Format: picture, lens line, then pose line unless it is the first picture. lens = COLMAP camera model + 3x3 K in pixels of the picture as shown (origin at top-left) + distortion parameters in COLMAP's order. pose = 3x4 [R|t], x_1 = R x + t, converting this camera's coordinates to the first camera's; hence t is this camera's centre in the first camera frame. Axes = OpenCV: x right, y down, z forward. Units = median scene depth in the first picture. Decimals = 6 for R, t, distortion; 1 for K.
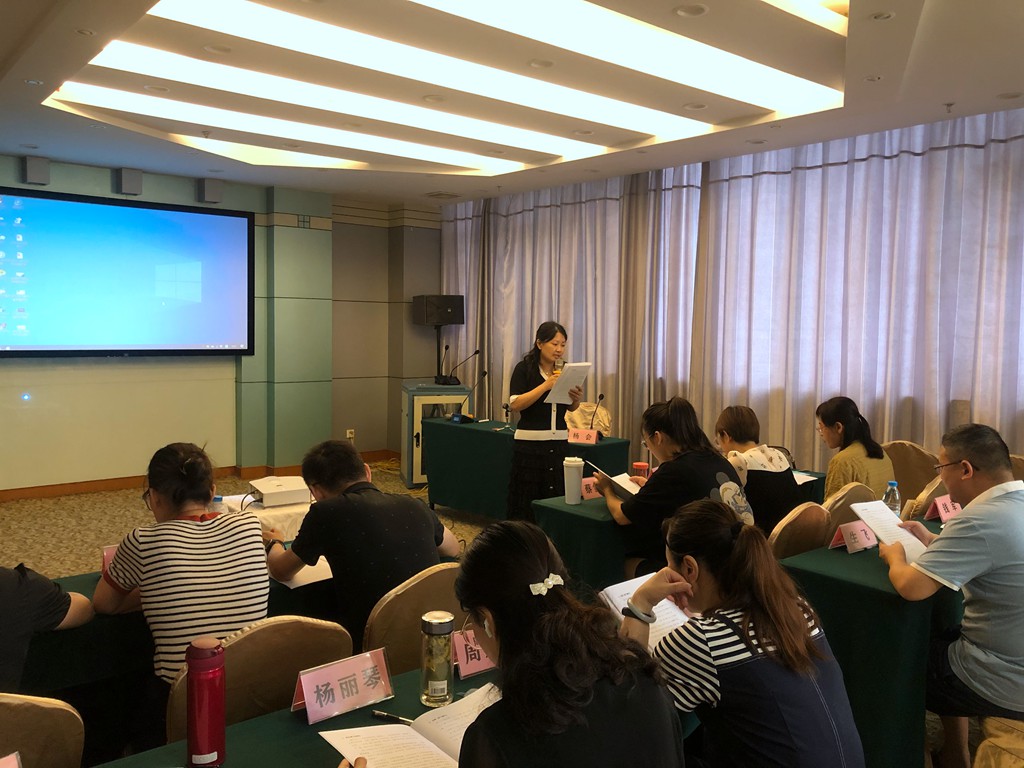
lens RADIAL K [[824.6, 0, 516.3], [0, 824.6, 375.7], [0, 0, 1]] dist [0.000877, -0.029012]
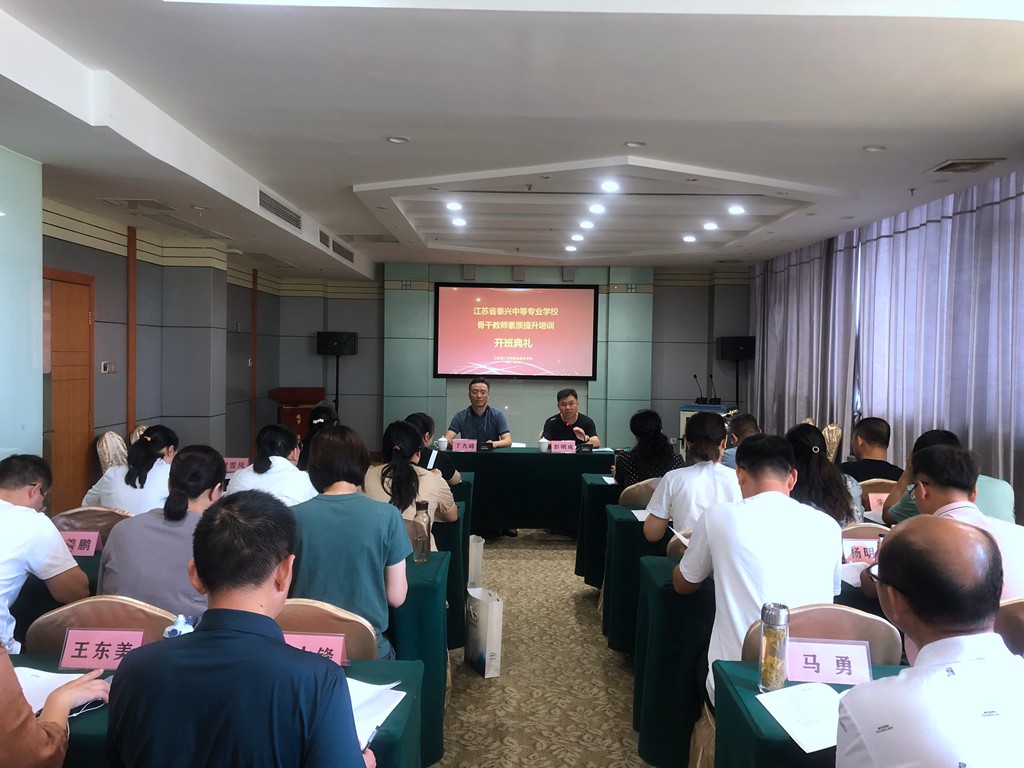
lens RADIAL K [[824.6, 0, 508.7], [0, 824.6, 382.7], [0, 0, 1]] dist [0.000877, -0.029012]
pose [[0.763622, 0.013579, -0.645521, 0.510892], [-0.036387, 0.999095, -0.022028, 0.017294], [0.644638, 0.040309, 0.763425, -0.231084]]
